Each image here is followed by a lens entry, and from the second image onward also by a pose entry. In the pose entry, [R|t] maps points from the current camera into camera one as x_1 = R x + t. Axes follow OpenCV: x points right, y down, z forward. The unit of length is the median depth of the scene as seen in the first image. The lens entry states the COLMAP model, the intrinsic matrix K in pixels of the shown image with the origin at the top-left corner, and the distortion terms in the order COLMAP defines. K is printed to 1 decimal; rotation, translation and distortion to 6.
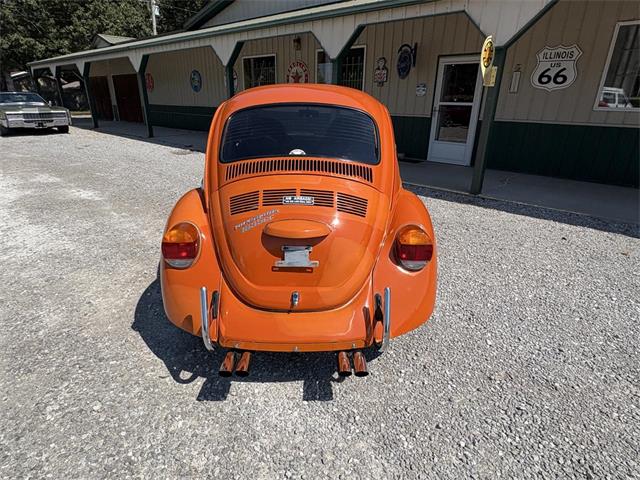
lens RADIAL K [[365.3, 0, 318.5], [0, 365.3, 243.8], [0, 0, 1]] dist [-0.001525, 0.000815]
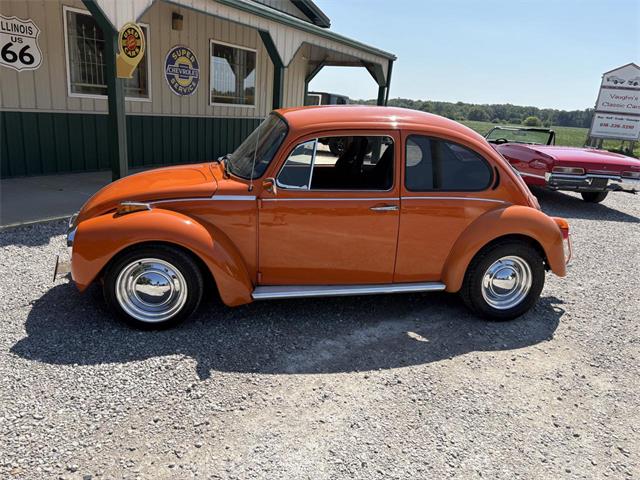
lens RADIAL K [[485.6, 0, 324.1], [0, 485.6, 244.1], [0, 0, 1]] dist [0.045599, -0.047734]
pose [[-0.237098, -0.299019, 0.924323, -0.629808], [0.283122, 0.888884, 0.360177, -0.291121], [-0.929315, 0.347093, -0.126093, 0.669607]]
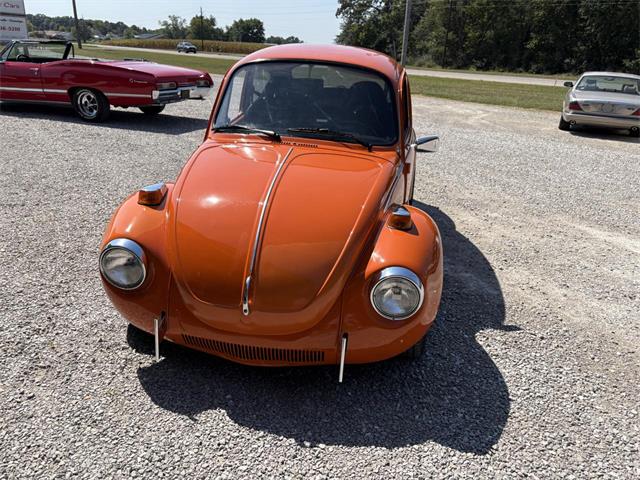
lens RADIAL K [[485.6, 0, 326.3], [0, 485.6, 247.3], [0, 0, 1]] dist [0.045599, -0.047734]
pose [[-0.990061, -0.110054, 0.087562, -0.091274], [-0.019448, 0.723763, 0.689774, -0.434736], [-0.139287, 0.681216, -0.718710, 1.063195]]
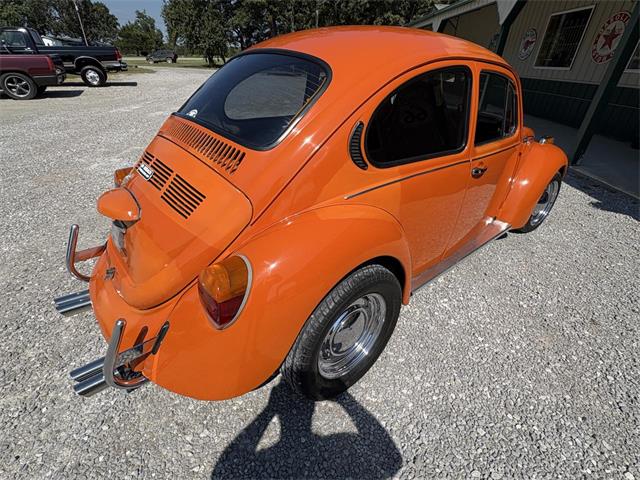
lens RADIAL K [[306.7, 0, 317.2], [0, 306.7, 241.6], [0, 0, 1]] dist [-0.000657, -0.000274]
pose [[0.647790, 0.393131, -0.652546, 0.210696], [-0.300675, 0.918963, 0.255152, -0.078676], [0.699974, 0.030919, 0.713499, 0.231457]]
